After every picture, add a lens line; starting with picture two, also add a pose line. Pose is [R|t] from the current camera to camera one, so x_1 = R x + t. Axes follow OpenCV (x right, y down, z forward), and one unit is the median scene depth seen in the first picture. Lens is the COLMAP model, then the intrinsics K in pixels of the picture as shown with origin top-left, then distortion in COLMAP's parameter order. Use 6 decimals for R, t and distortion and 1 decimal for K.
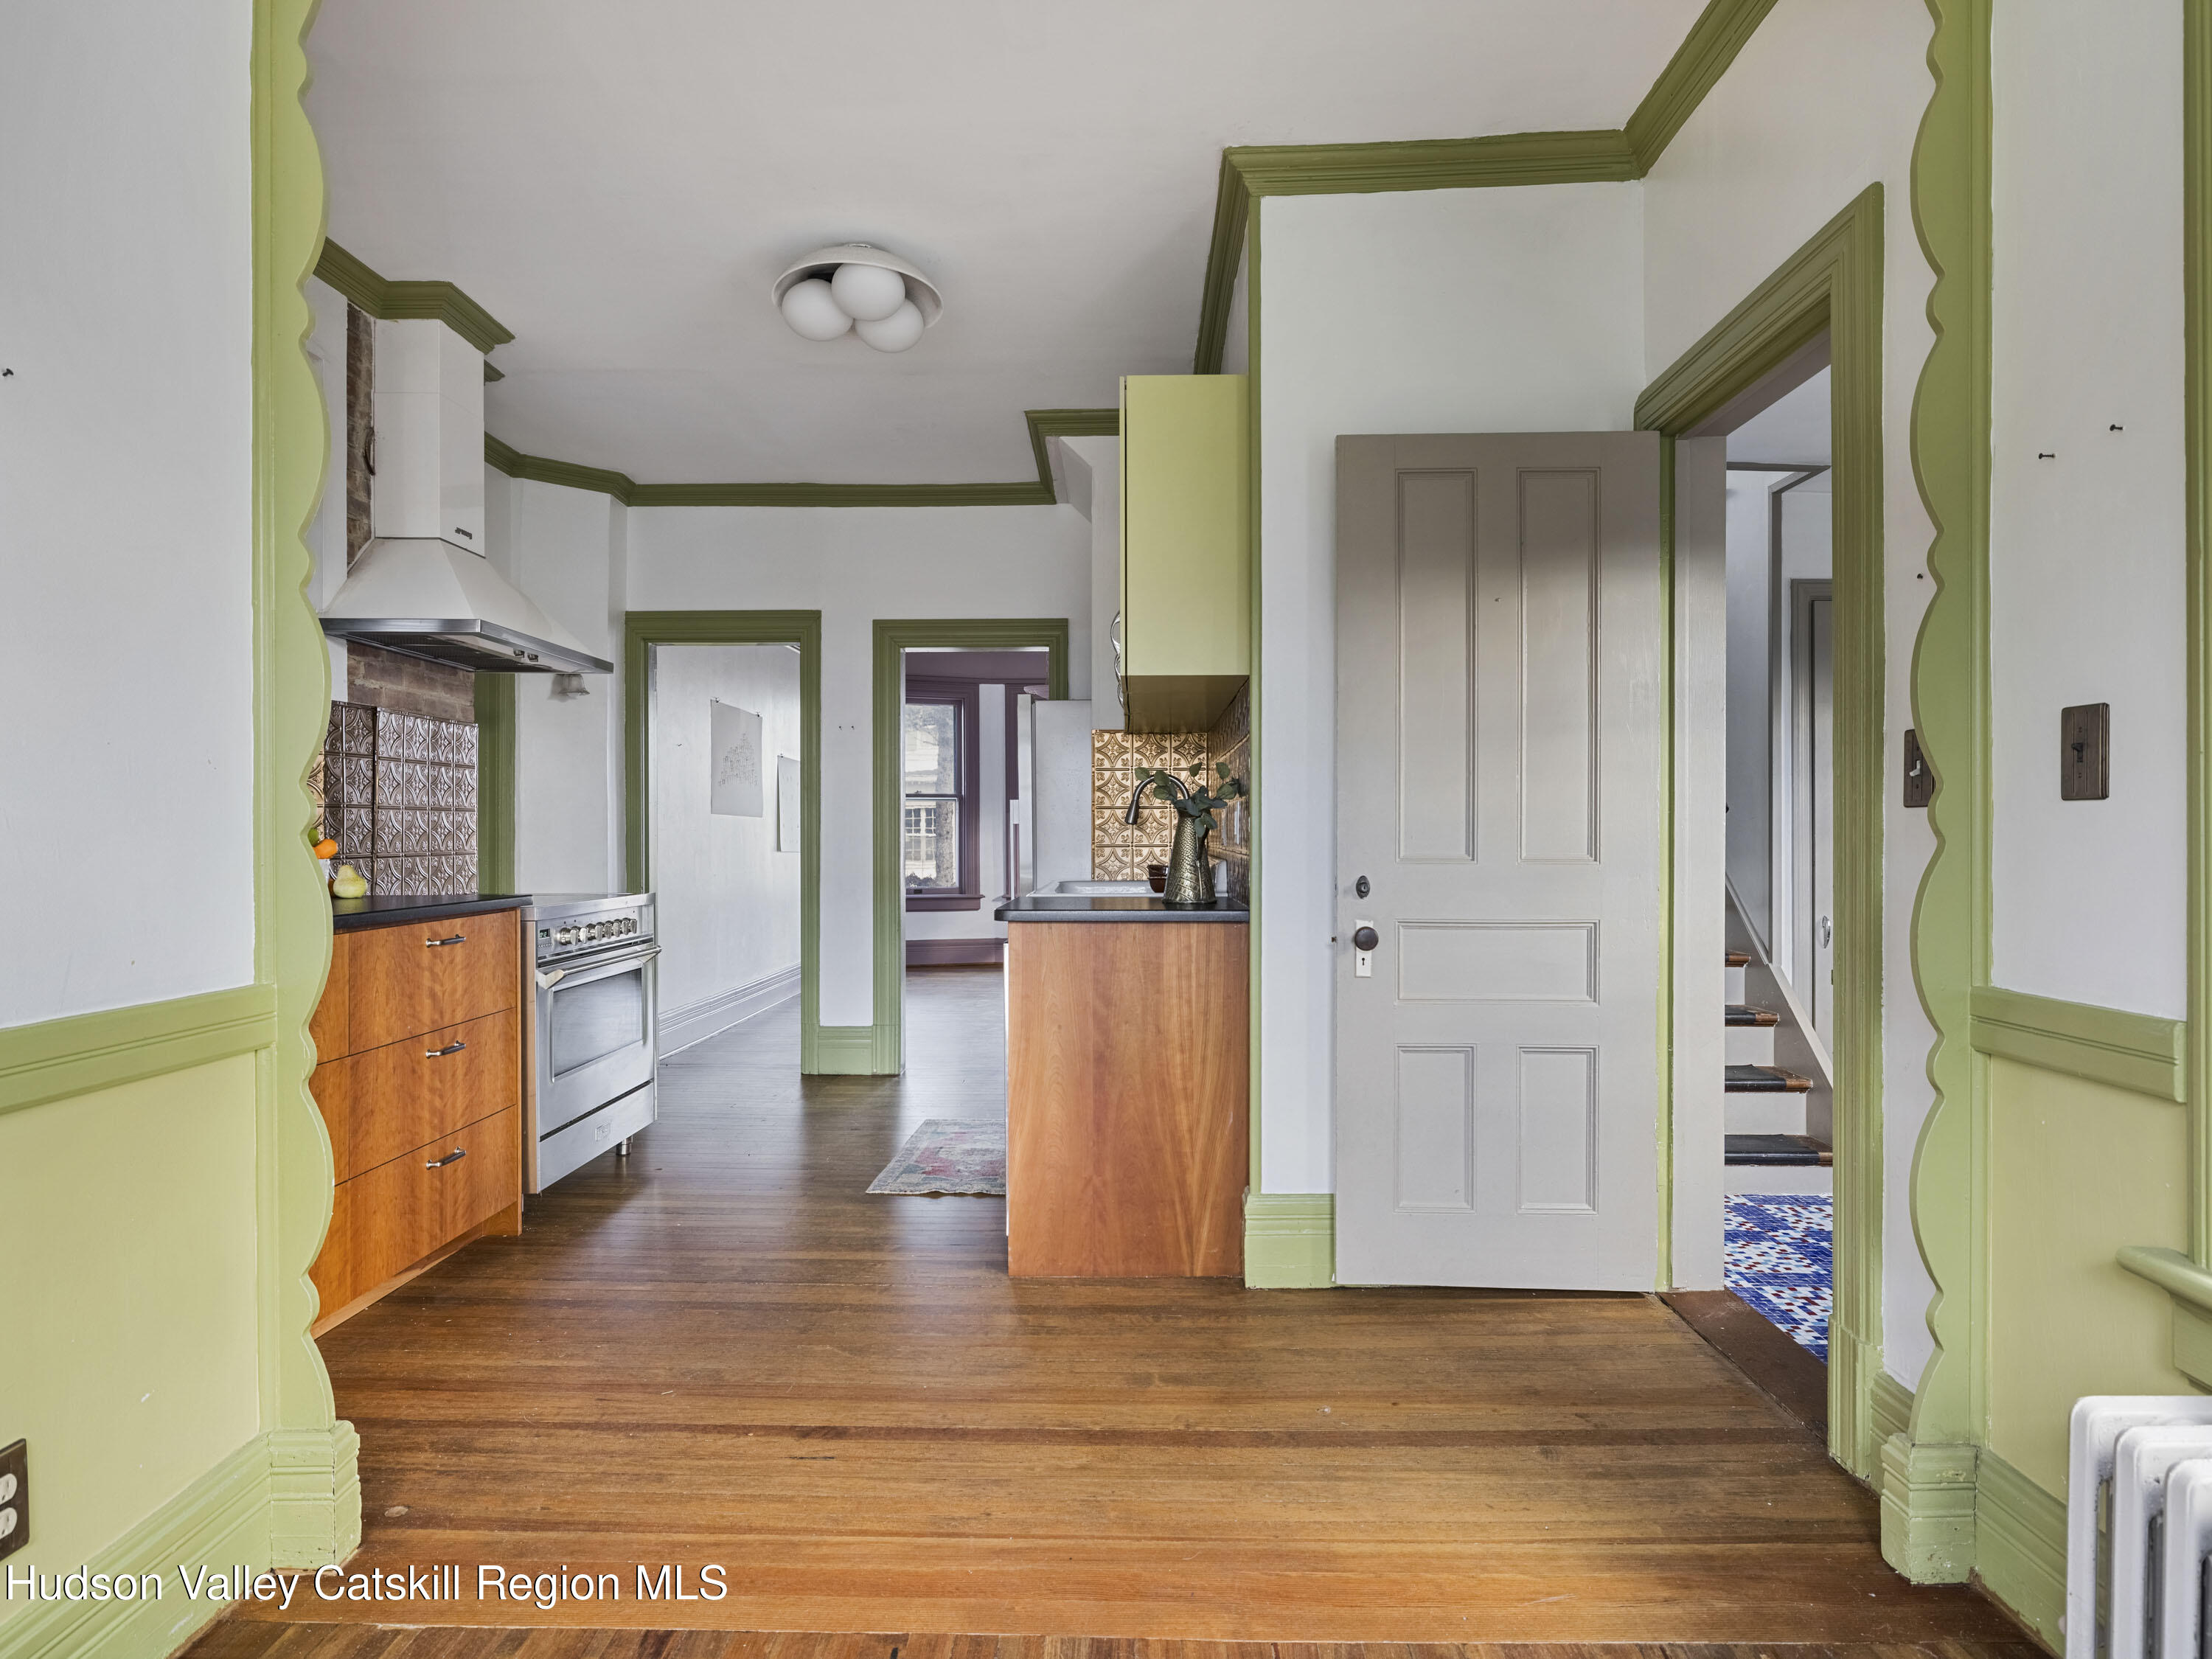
lens RADIAL K [[1283.3, 0, 1106.0], [0, 1283.3, 829.5], [0, 0, 1]] dist [0.000628, 0.000482]
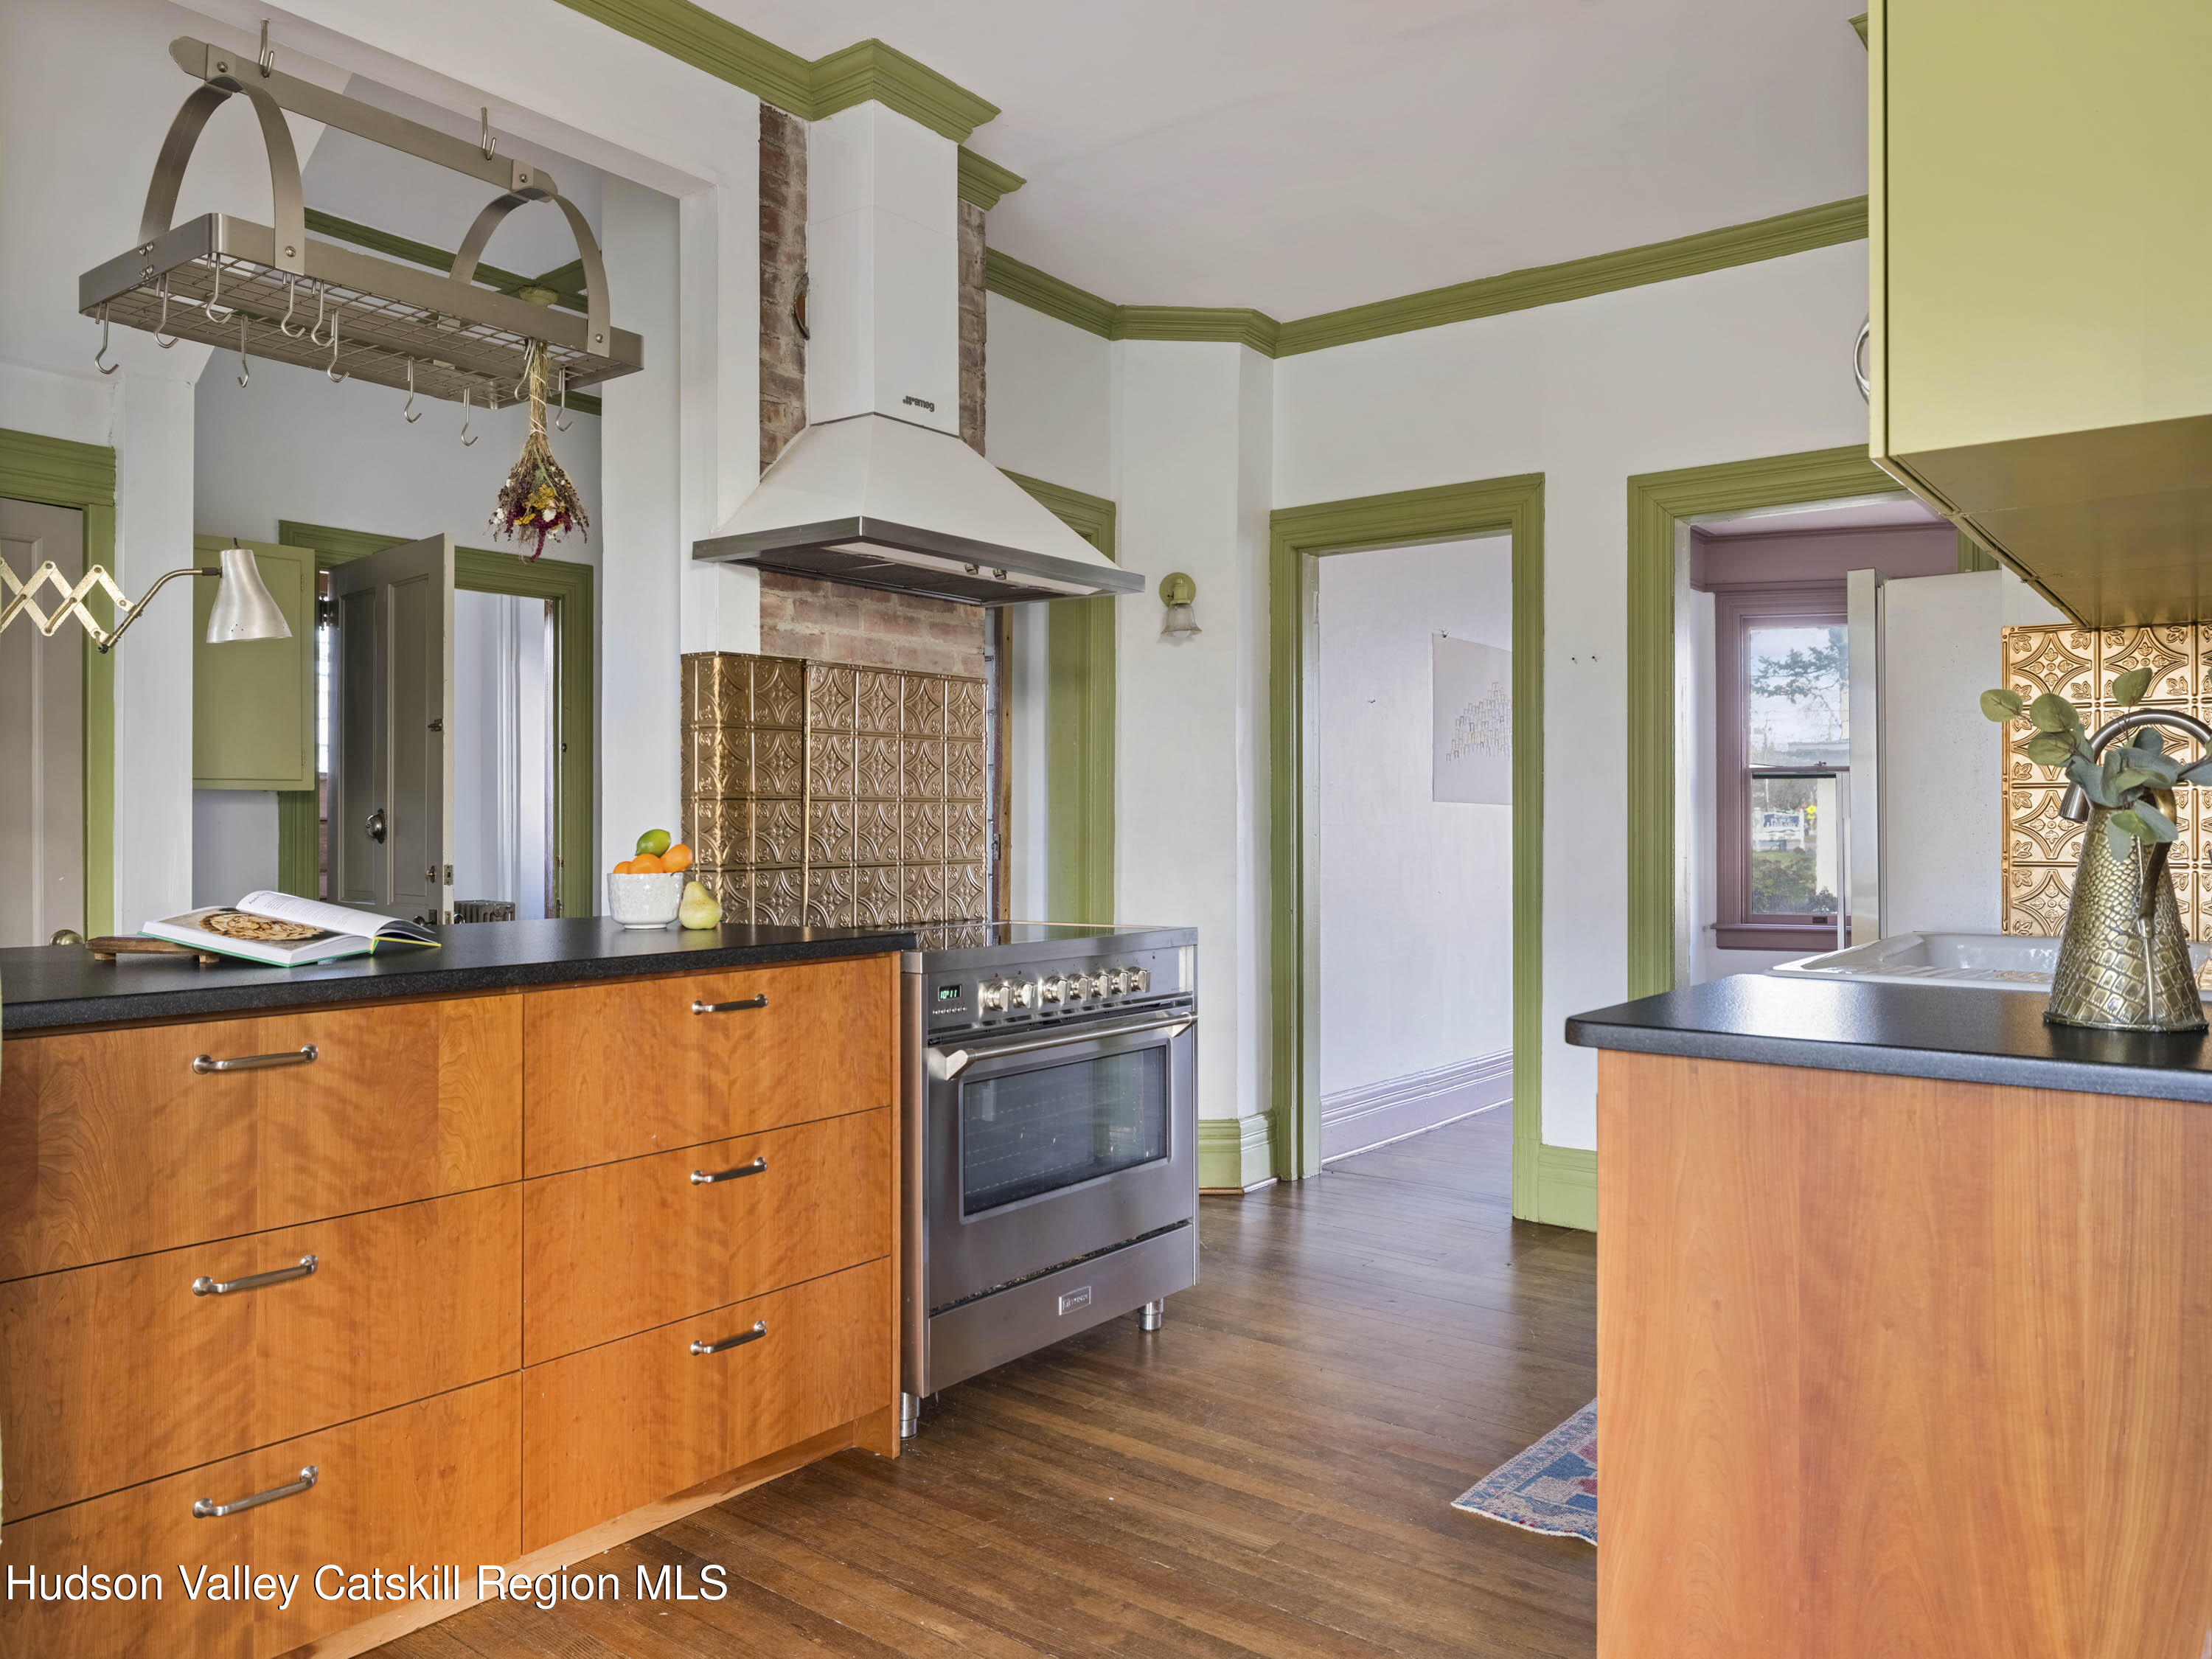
lens RADIAL K [[1582.6, 0, 1105.0], [0, 1582.6, 819.9], [0, 0, 1]] dist [-0.004981, 0.003907]
pose [[0.799947, -0.000325, -0.600071, 0.112460], [0.000983, 0.999999, 0.000768, -0.006952], [0.600070, -0.001205, 0.799947, 0.447813]]
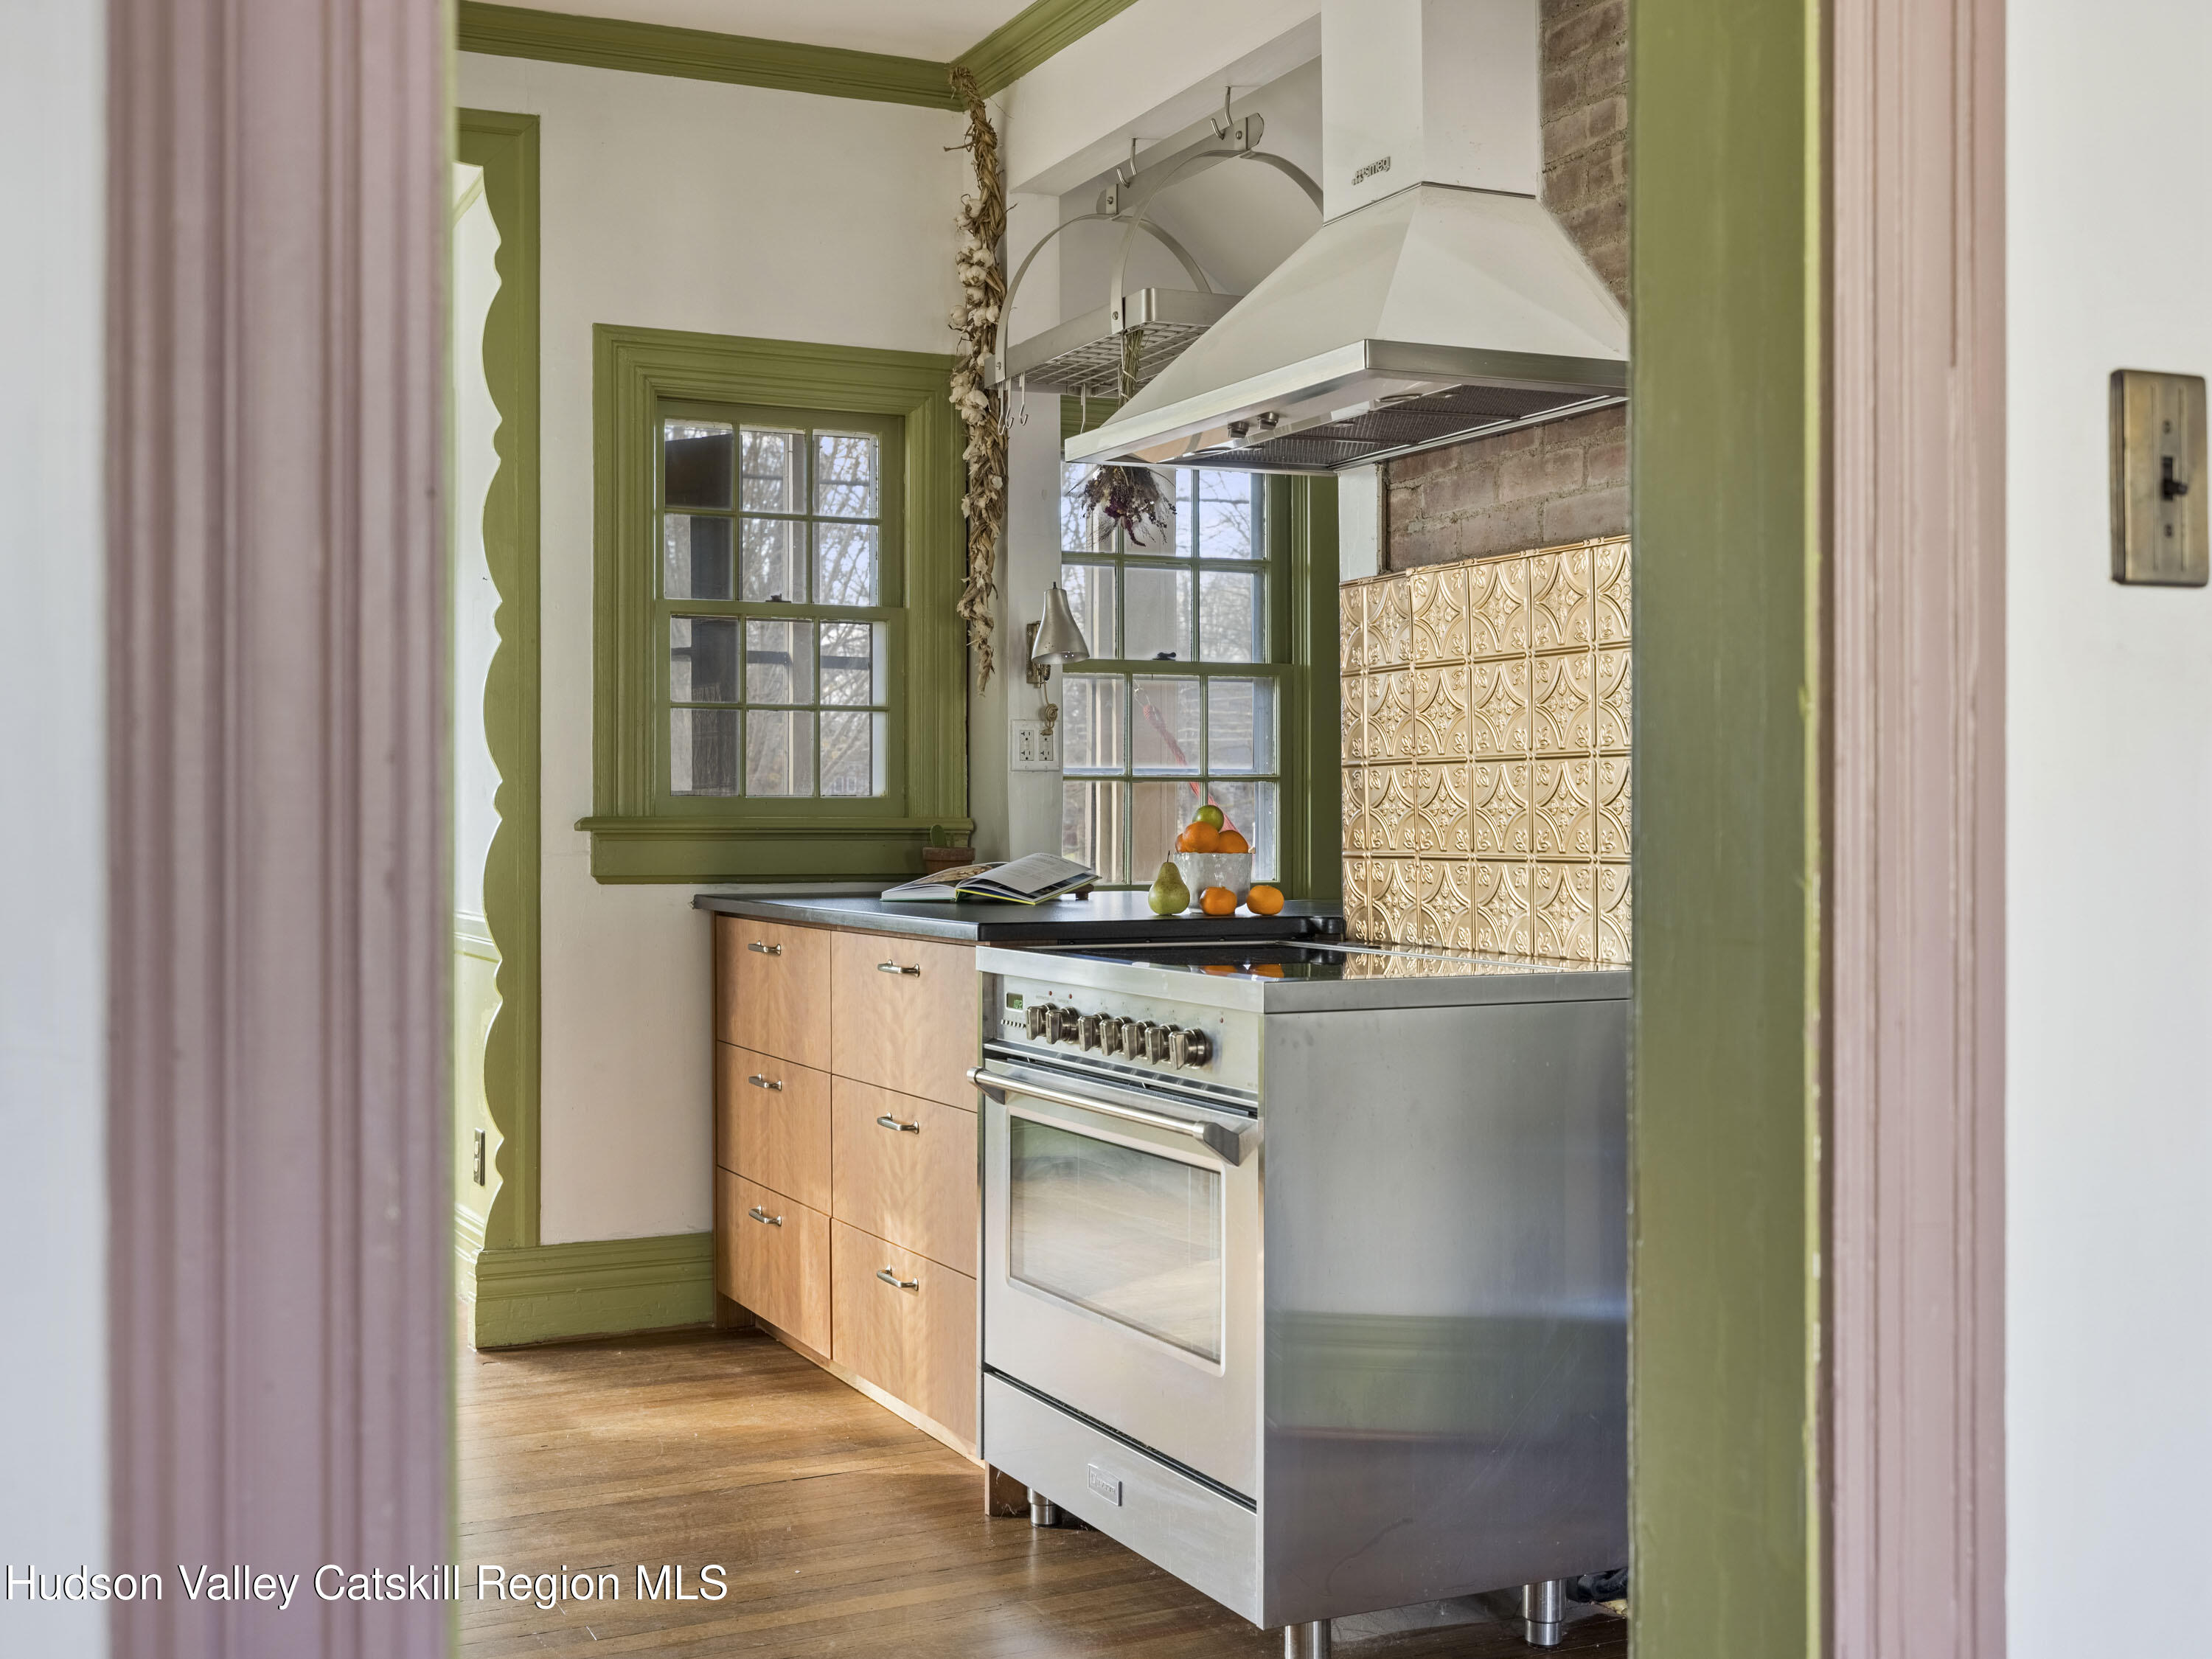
lens RADIAL K [[2543.5, 0, 1106.0], [0, 2543.5, 829.5], [0, 0, 1]] dist [-0.005132, -0.003072]
pose [[-0.897821, 0.002153, -0.440355, -0.005902], [0.000492, 0.999992, 0.003885, 0.006608], [0.440360, 0.003271, -0.897815, 2.137813]]
